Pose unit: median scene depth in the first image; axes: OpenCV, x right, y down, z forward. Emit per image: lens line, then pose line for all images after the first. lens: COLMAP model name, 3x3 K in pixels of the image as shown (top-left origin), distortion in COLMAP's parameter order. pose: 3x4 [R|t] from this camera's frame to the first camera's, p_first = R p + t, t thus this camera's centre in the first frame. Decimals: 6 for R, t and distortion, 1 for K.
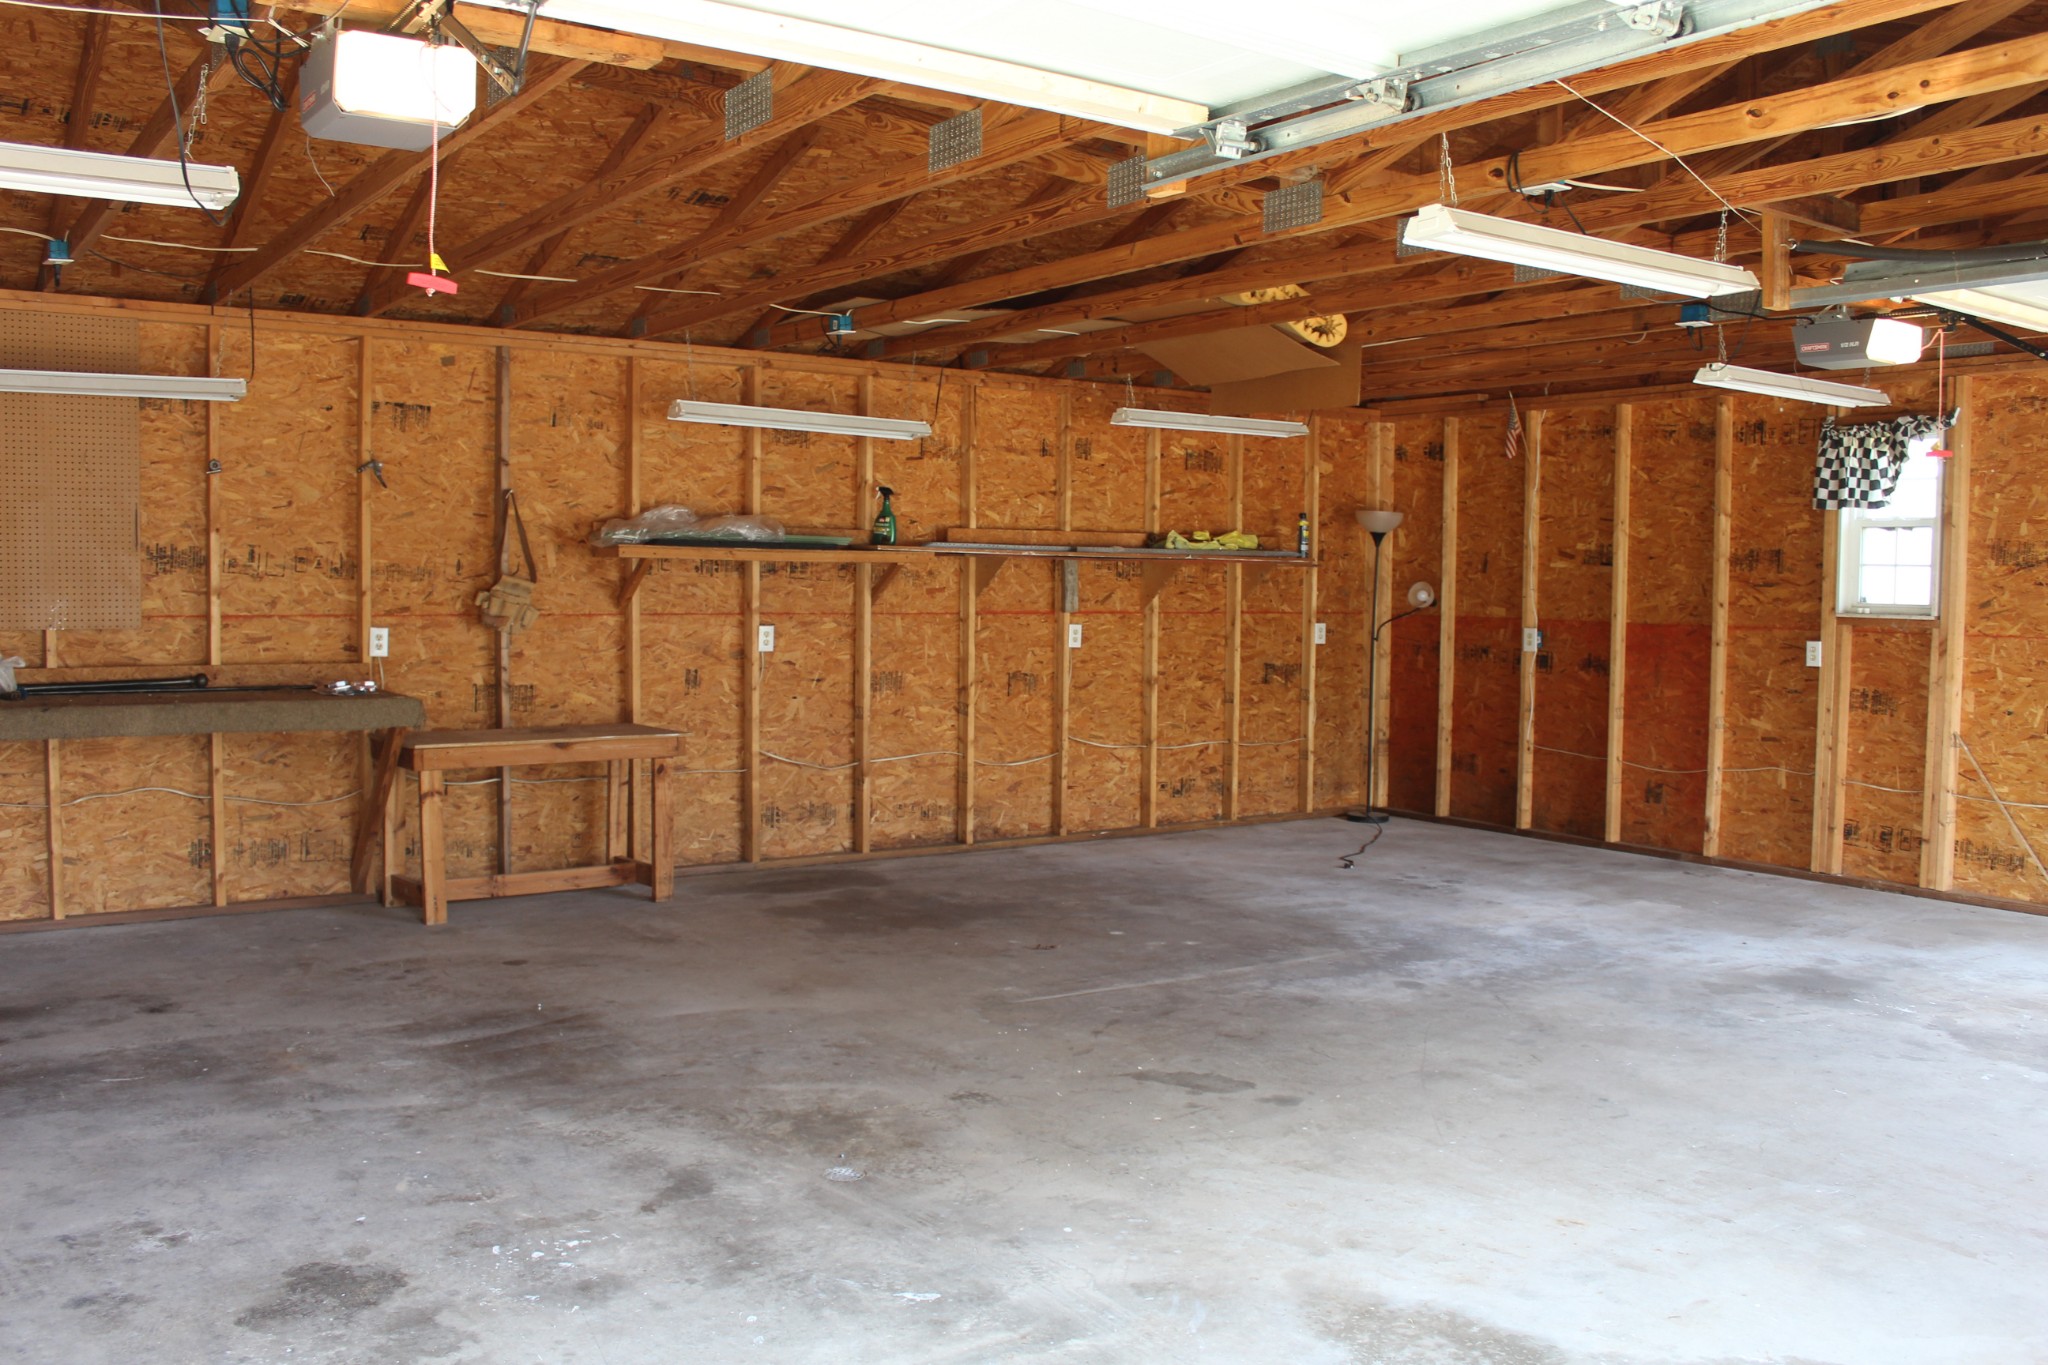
lens RADIAL K [[1712.2, 0, 1014.2], [0, 1712.2, 683.9], [0, 0, 1]] dist [-0.166018, 0.153577]
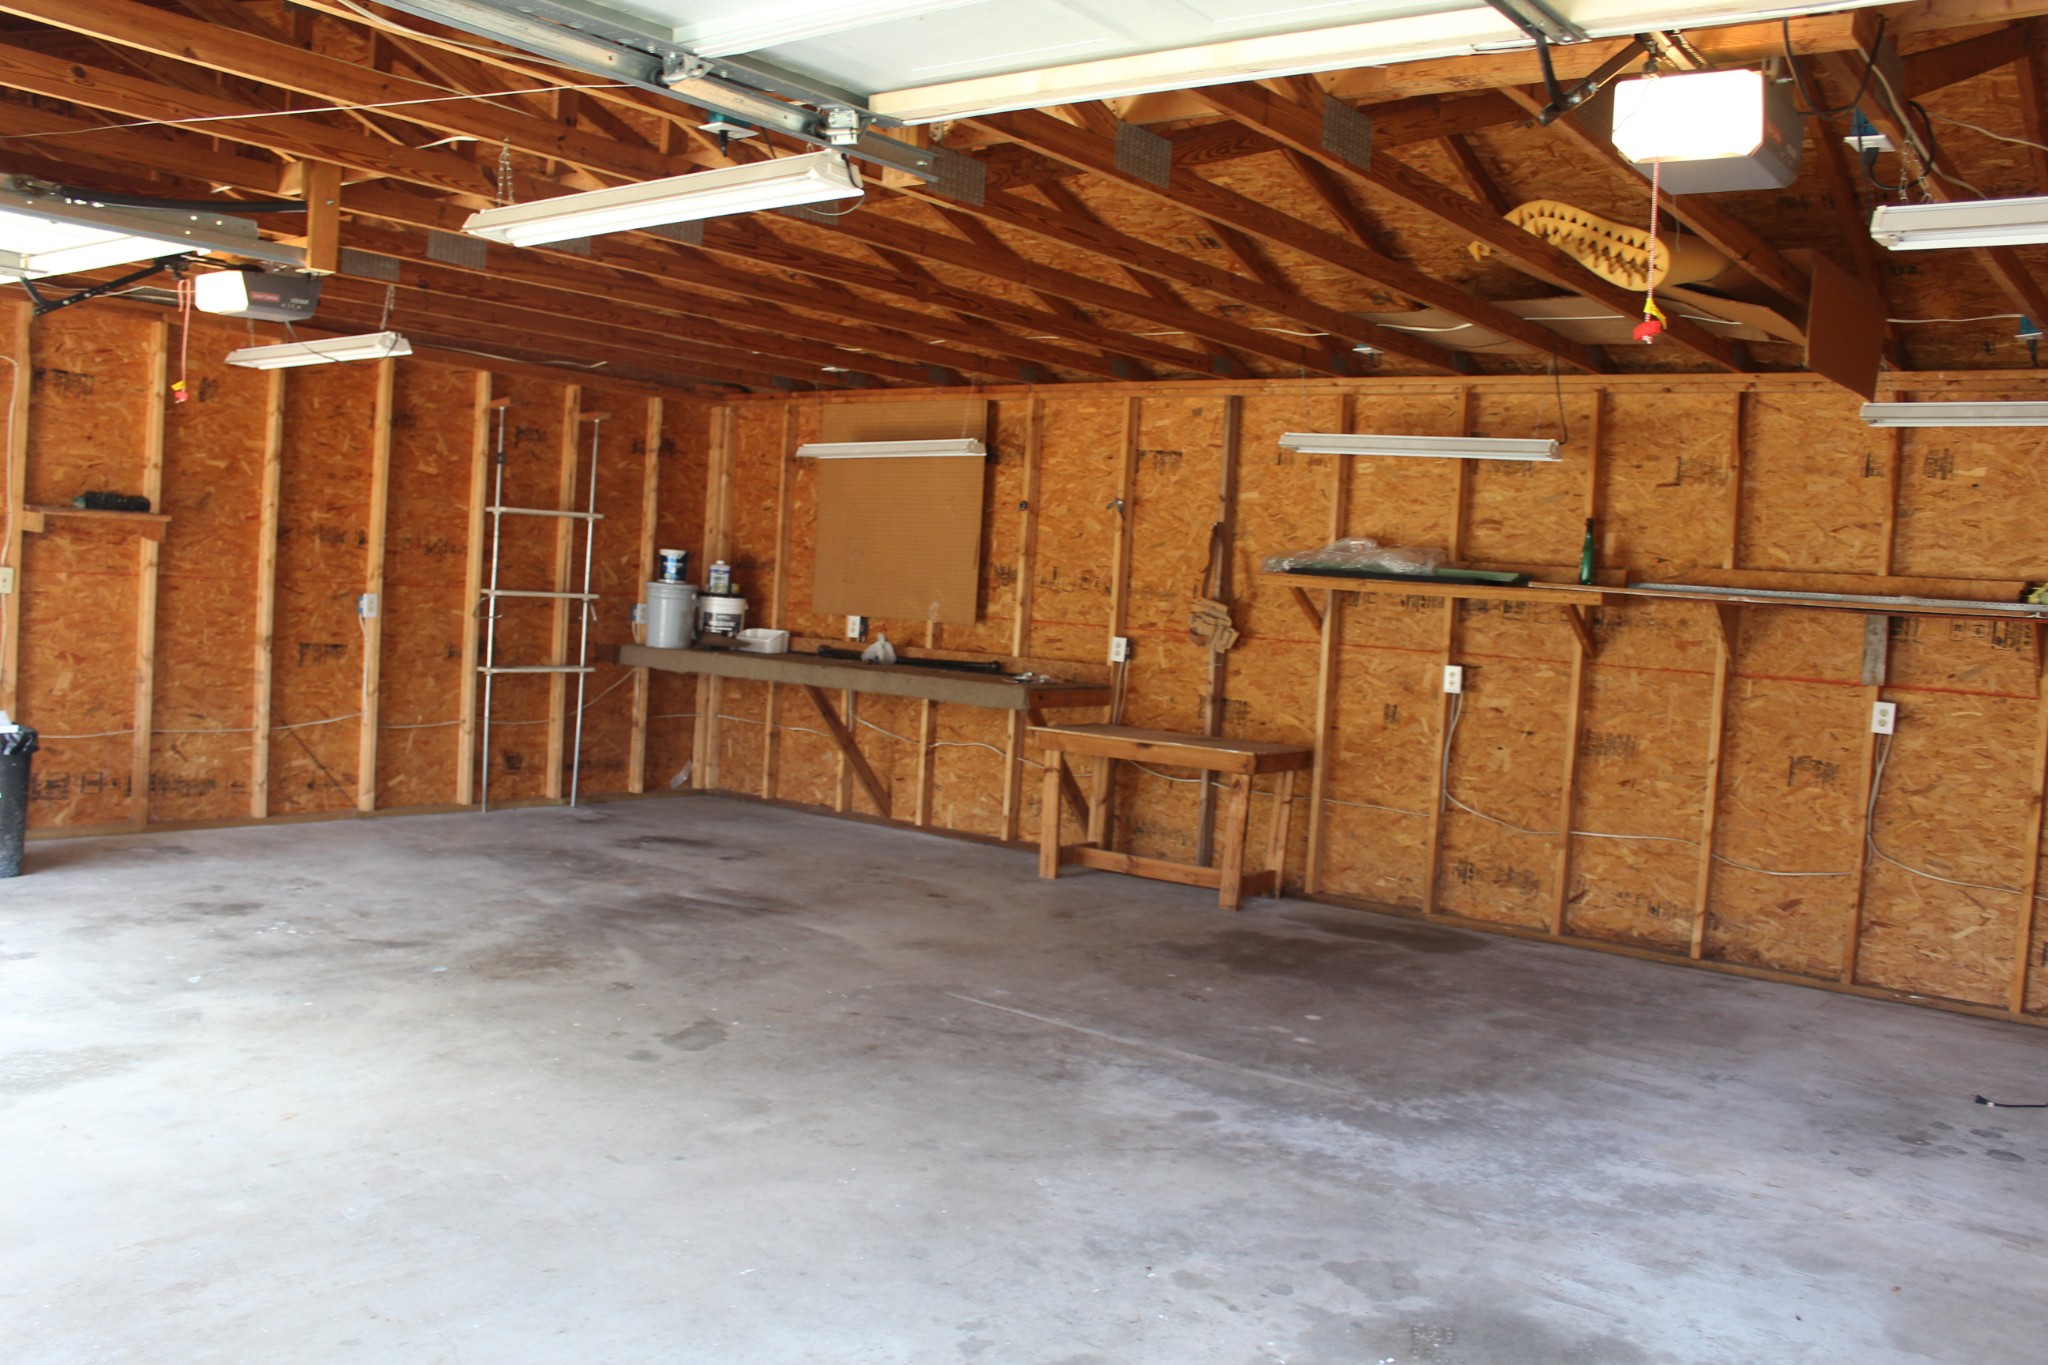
lens RADIAL K [[1712.2, 0, 1014.2], [0, 1712.2, 683.9], [0, 0, 1]] dist [-0.166018, 0.153577]
pose [[0.325886, 0.061300, -0.943420, 0.731116], [-0.114477, 0.993112, 0.024985, -0.021812], [0.938453, 0.099858, 0.330658, 0.511332]]
